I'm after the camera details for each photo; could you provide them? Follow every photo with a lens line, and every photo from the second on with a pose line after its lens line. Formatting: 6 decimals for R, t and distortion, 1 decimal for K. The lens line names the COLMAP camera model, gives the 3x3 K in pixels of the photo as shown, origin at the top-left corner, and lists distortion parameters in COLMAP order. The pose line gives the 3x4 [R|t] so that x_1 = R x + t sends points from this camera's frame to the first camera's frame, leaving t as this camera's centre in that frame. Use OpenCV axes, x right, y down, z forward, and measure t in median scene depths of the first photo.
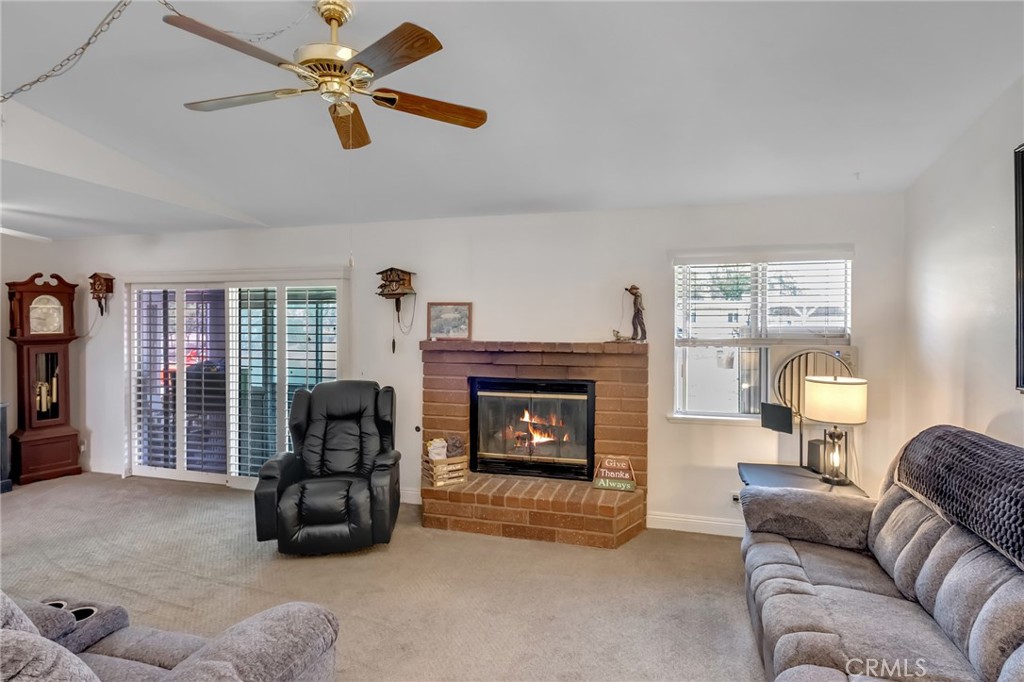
lens RADIAL K [[483.9, 0, 514.4], [0, 483.9, 334.6], [0, 0, 1]] dist [-0.000959, -0.000269]
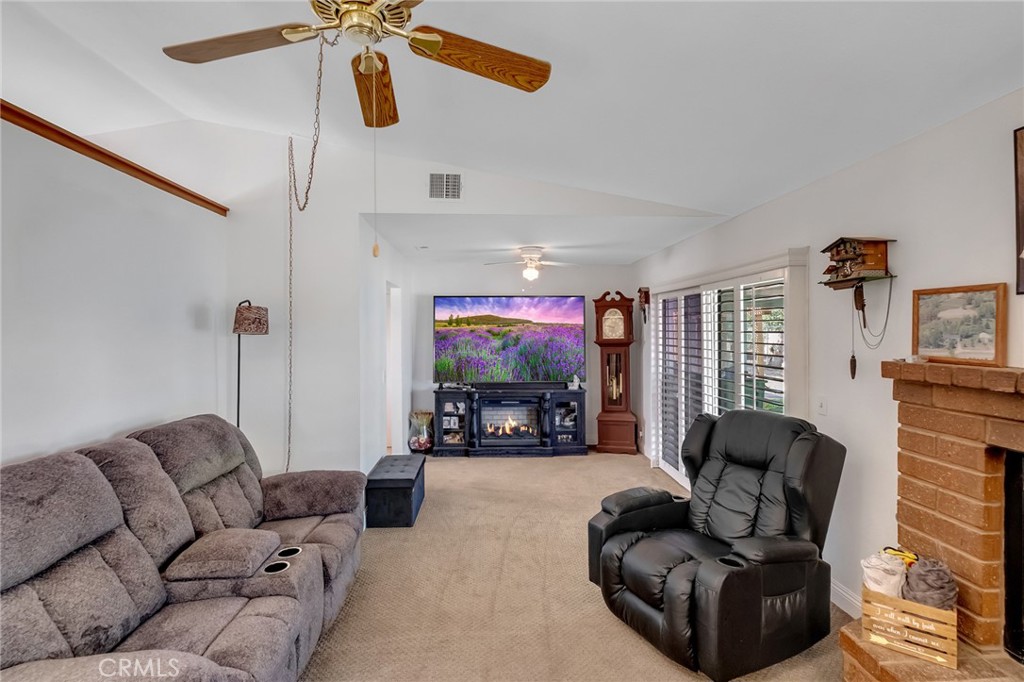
lens RADIAL K [[483.9, 0, 514.4], [0, 483.9, 334.6], [0, 0, 1]] dist [-0.000959, -0.000269]
pose [[0.327889, 0.002649, -0.944713, 0.183046], [-0.004272, 0.999990, 0.001321, -0.015815], [0.944707, 0.003602, 0.327897, 0.405832]]
